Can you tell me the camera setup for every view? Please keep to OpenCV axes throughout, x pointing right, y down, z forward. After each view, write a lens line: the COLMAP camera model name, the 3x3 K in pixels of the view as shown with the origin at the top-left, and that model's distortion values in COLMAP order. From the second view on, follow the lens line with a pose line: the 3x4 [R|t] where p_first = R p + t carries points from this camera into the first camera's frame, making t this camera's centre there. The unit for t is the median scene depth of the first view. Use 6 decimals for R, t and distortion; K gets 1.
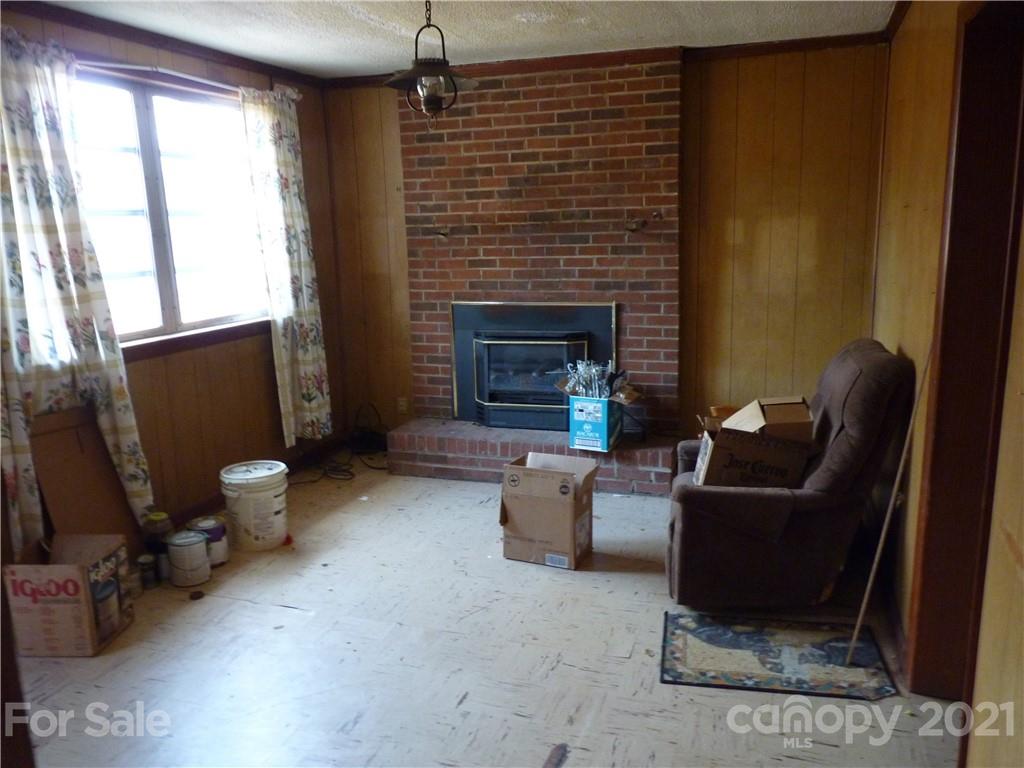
lens RADIAL K [[822.4, 0, 511.7], [0, 822.4, 387.6], [0, 0, 1]] dist [-0.024924, 0.014553]
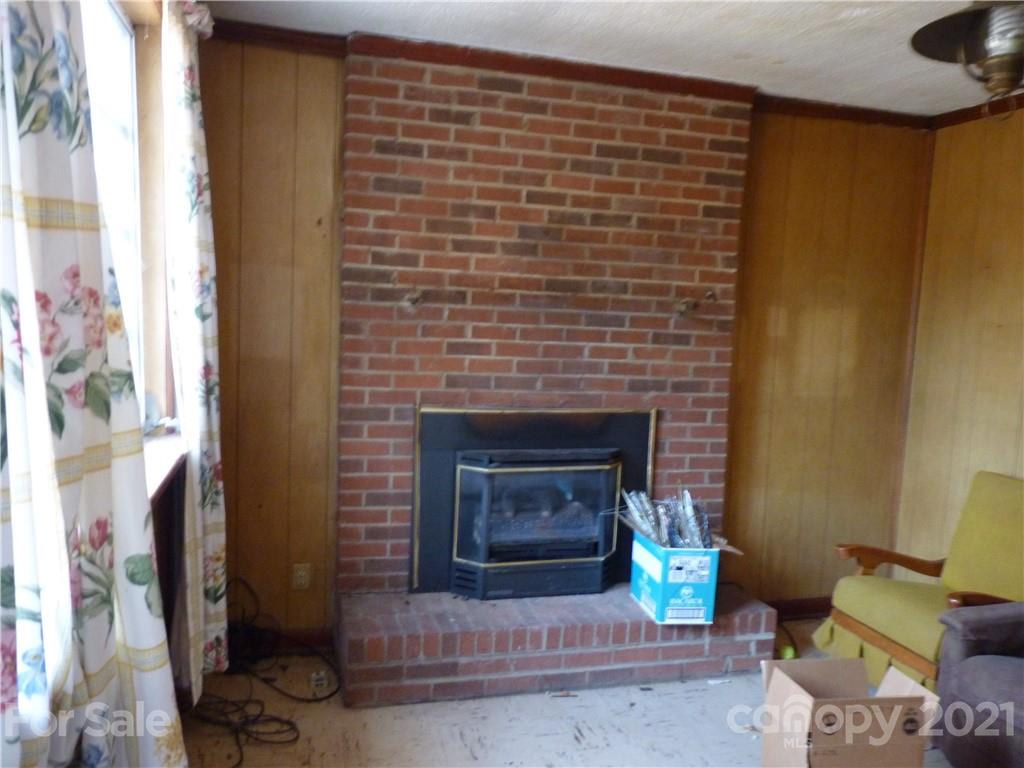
lens RADIAL K [[822.4, 0, 509.0], [0, 822.4, 385.2], [0, 0, 1]] dist [-0.024924, 0.014553]
pose [[0.826272, 0.006841, 0.563230, -0.399405], [0.044649, 0.995984, -0.077599, -0.073929], [-0.561499, 0.089266, 0.822648, 0.470428]]
